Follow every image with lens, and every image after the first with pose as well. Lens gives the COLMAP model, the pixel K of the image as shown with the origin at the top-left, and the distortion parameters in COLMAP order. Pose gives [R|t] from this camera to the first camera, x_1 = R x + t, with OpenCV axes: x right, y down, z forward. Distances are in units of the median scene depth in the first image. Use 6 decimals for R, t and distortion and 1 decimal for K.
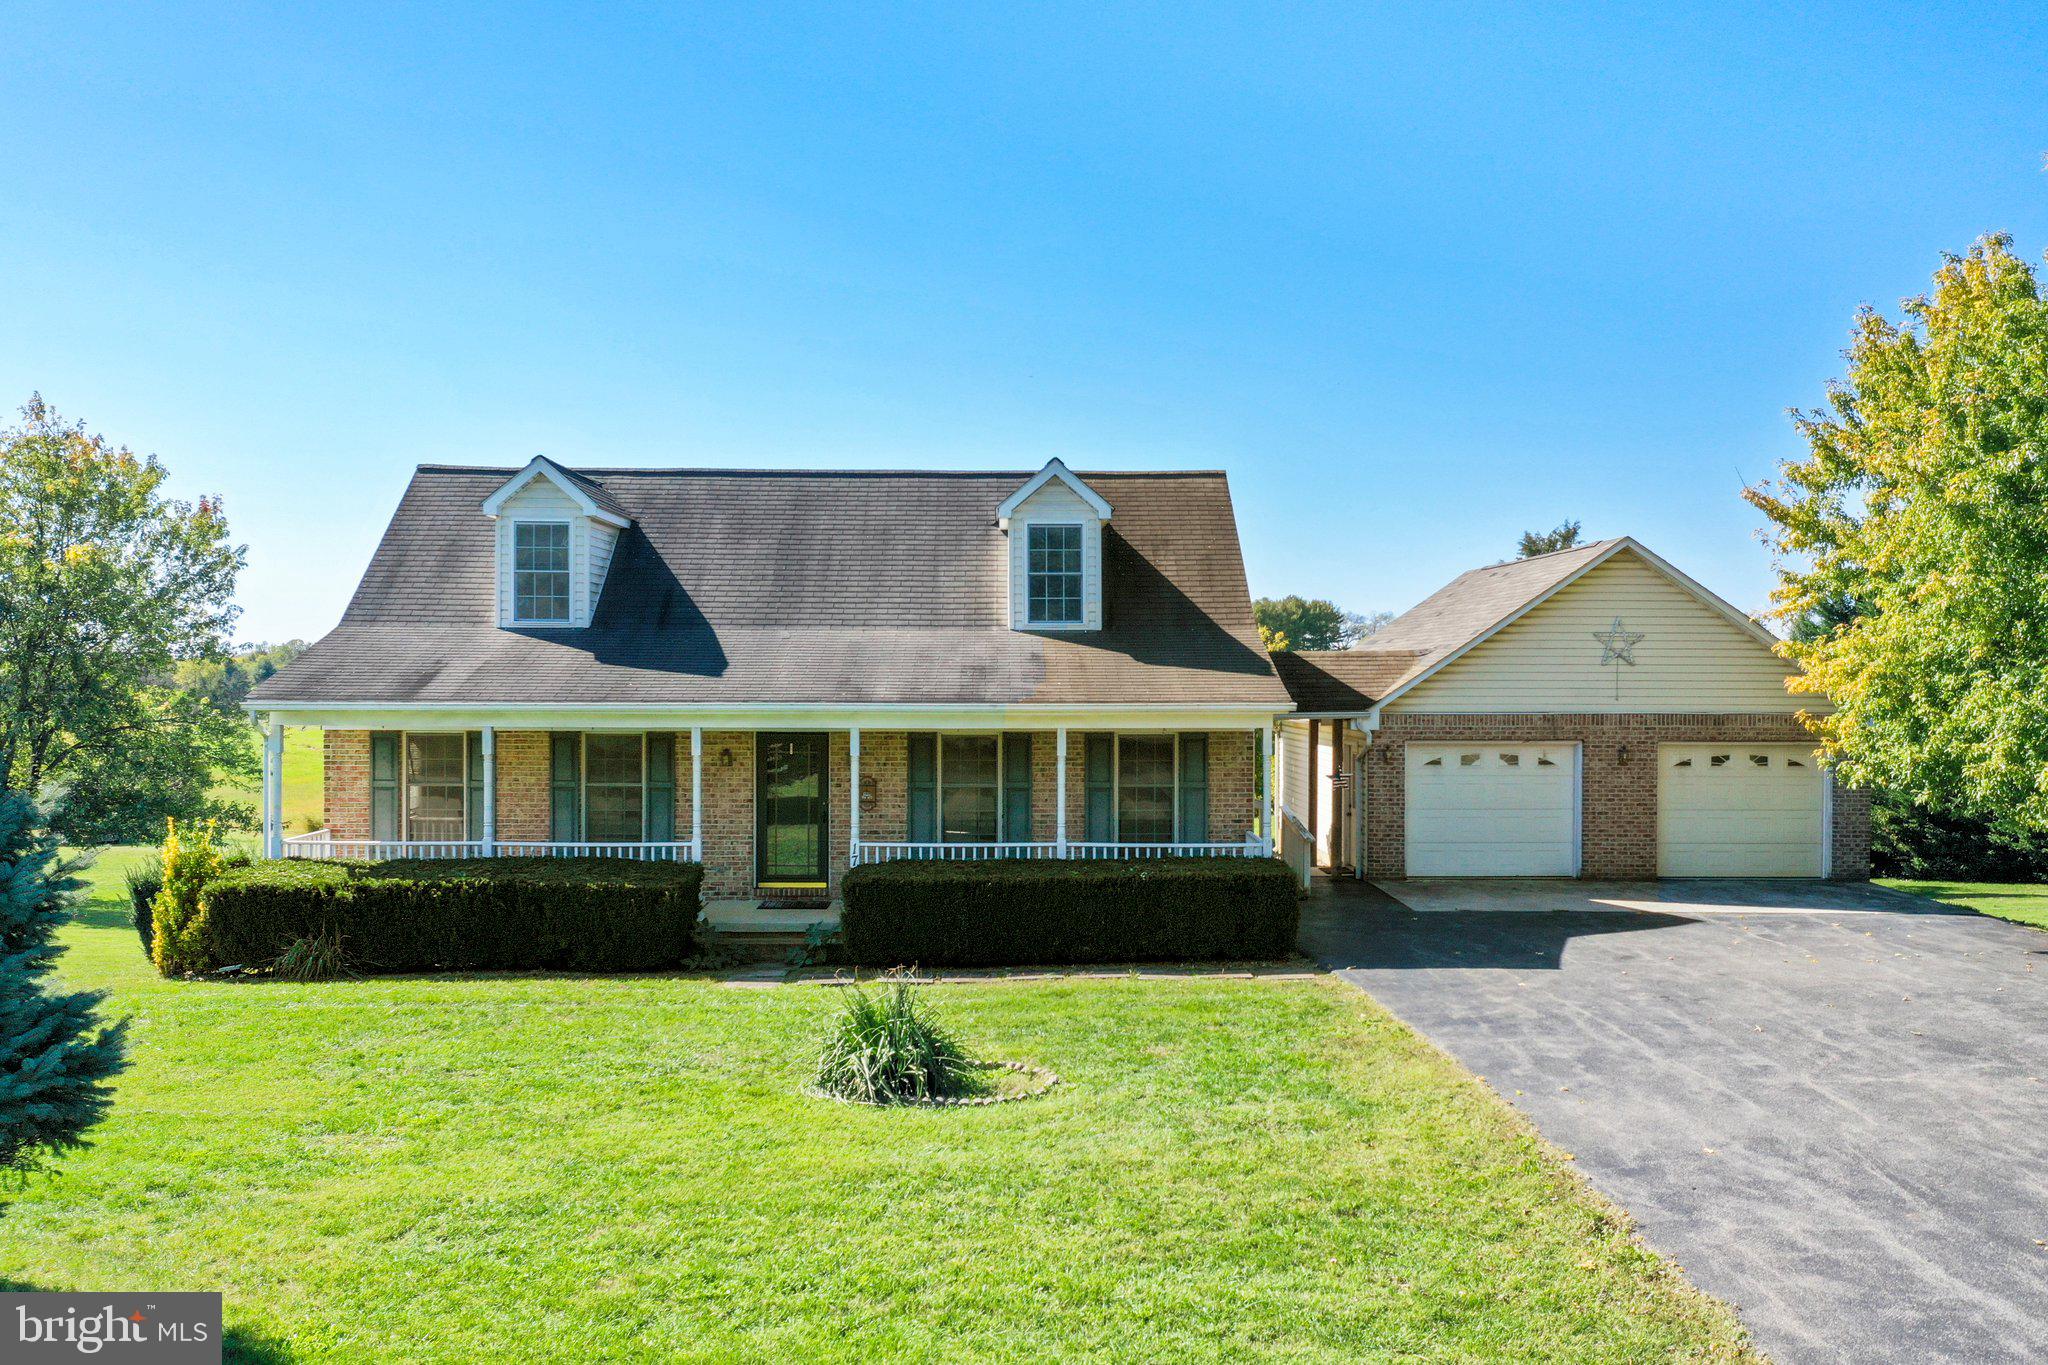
lens RADIAL K [[1638.7, 0, 1021.4], [0, 1638.7, 678.7], [0, 0, 1]] dist [0.009867, -0.010441]
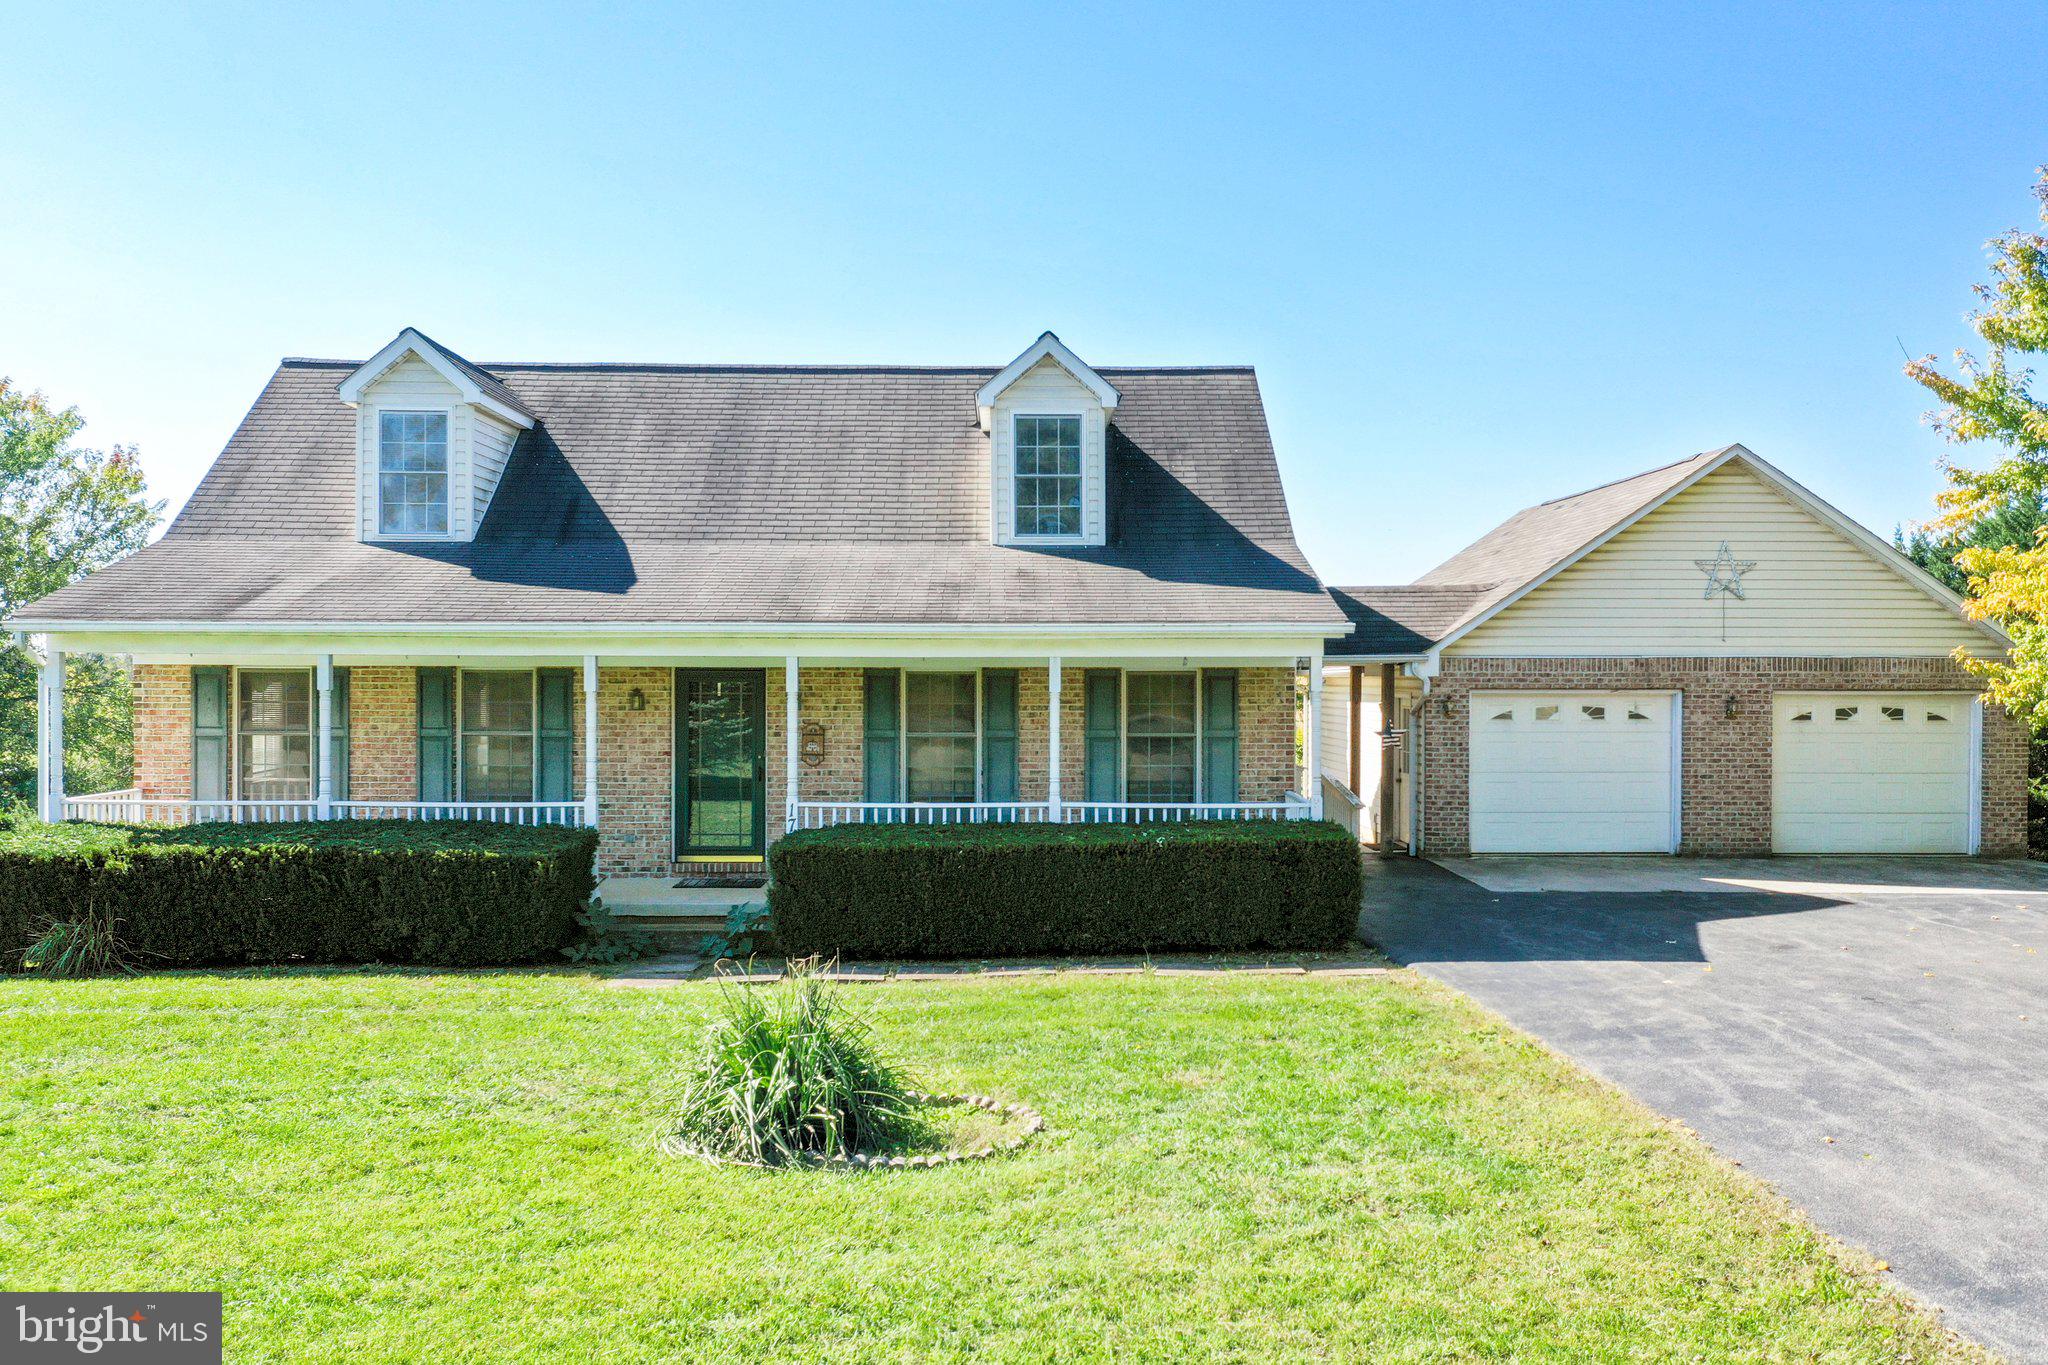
lens RADIAL K [[1638.7, 0, 1021.5], [0, 1638.7, 679.0], [0, 0, 1]] dist [0.009867, -0.010441]
pose [[0.999999, -0.000499, -0.001063, 0.008708], [0.000500, 0.999999, 0.001449, 0.037323], [0.001062, -0.001450, 0.999998, 0.199807]]
